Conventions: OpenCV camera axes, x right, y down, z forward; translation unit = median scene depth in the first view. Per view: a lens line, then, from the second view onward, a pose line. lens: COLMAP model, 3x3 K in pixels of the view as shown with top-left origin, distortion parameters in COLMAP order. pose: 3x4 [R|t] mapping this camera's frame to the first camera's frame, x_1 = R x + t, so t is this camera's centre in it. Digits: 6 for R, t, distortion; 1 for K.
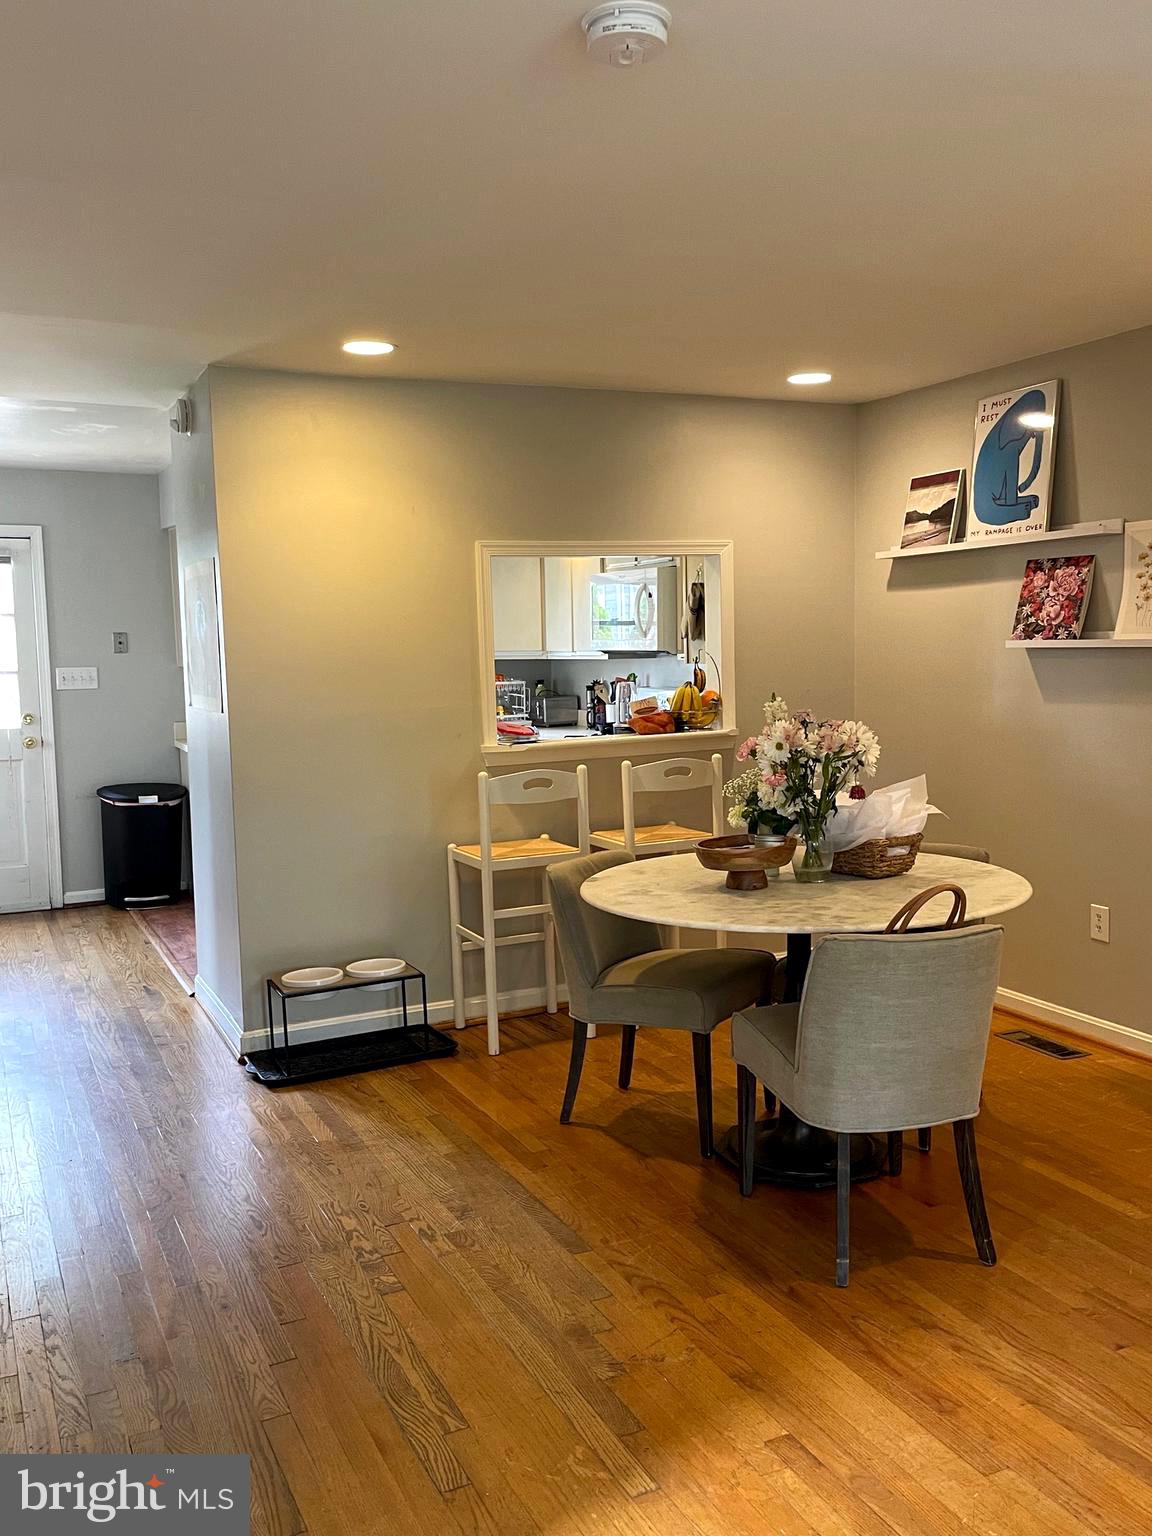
lens RADIAL K [[1321.4, 0, 573.9], [0, 1321.4, 768.7], [0, 0, 1]] dist [0.080844, -0.111530]
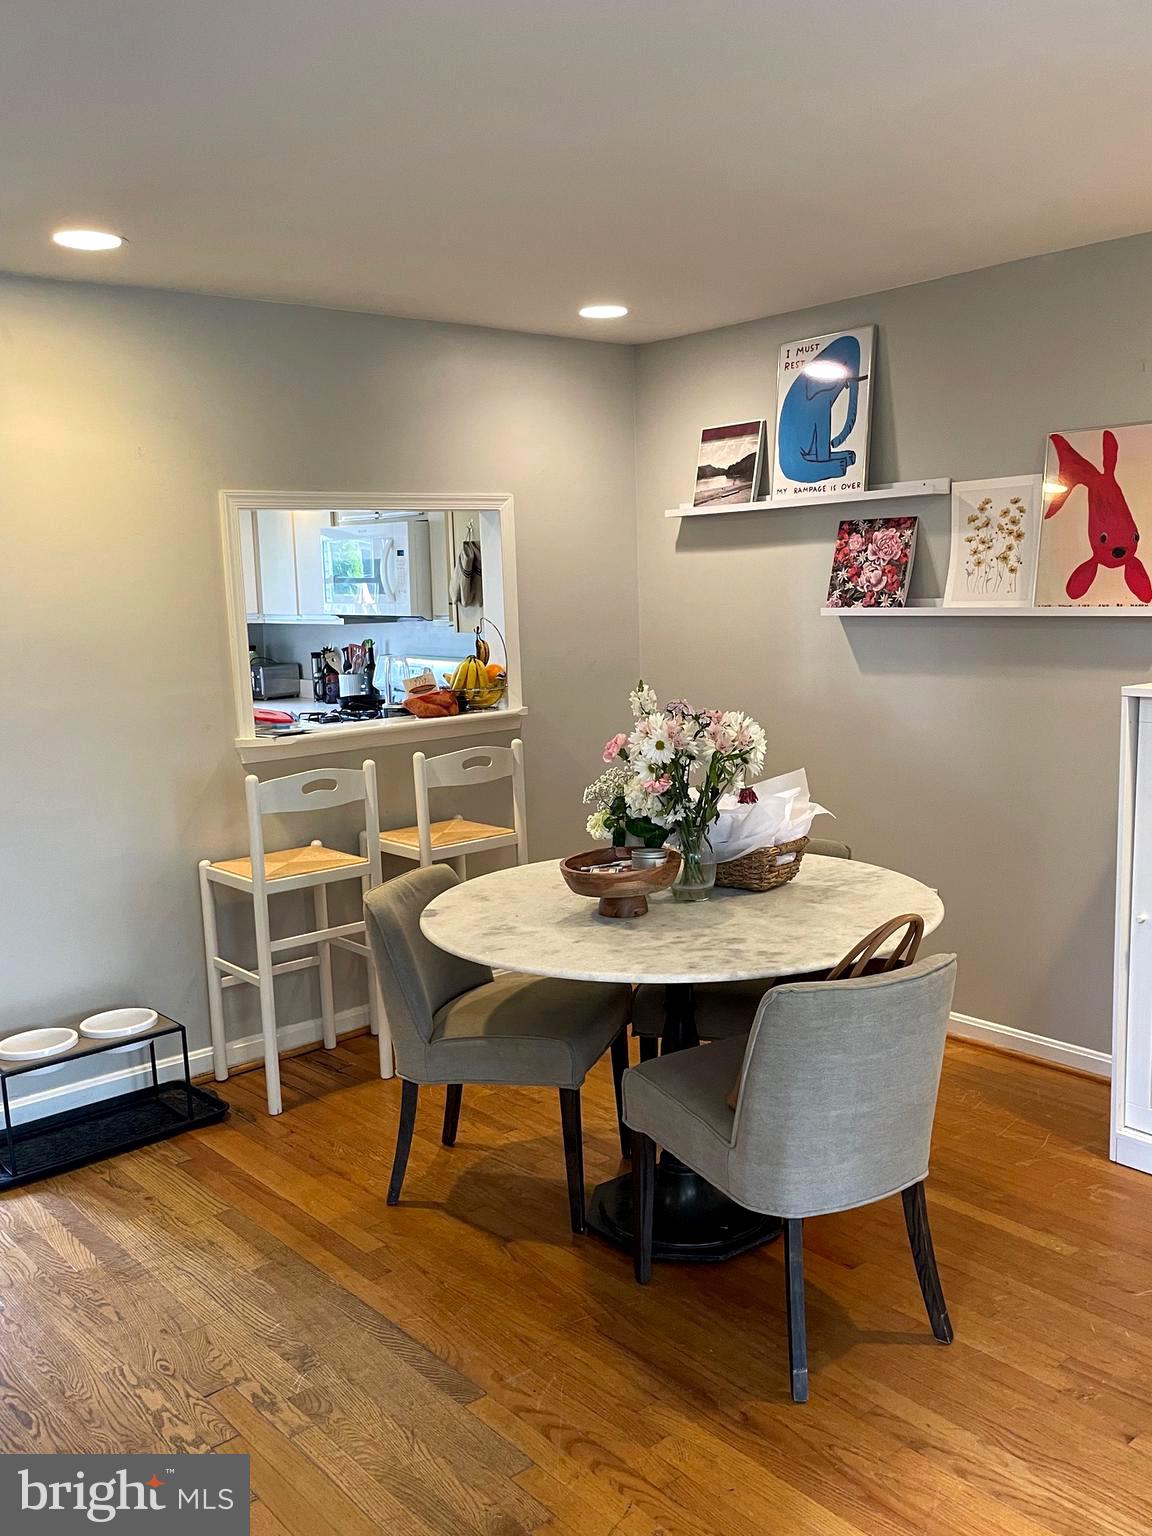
lens RADIAL K [[1321.4, 0, 580.6], [0, 1321.4, 757.8], [0, 0, 1]] dist [0.080844, -0.111530]
pose [[0.965154, -0.039583, 0.258673, -0.091433], [0.031690, 0.998898, 0.034614, -0.032741], [-0.259758, -0.025210, 0.965345, 0.165565]]
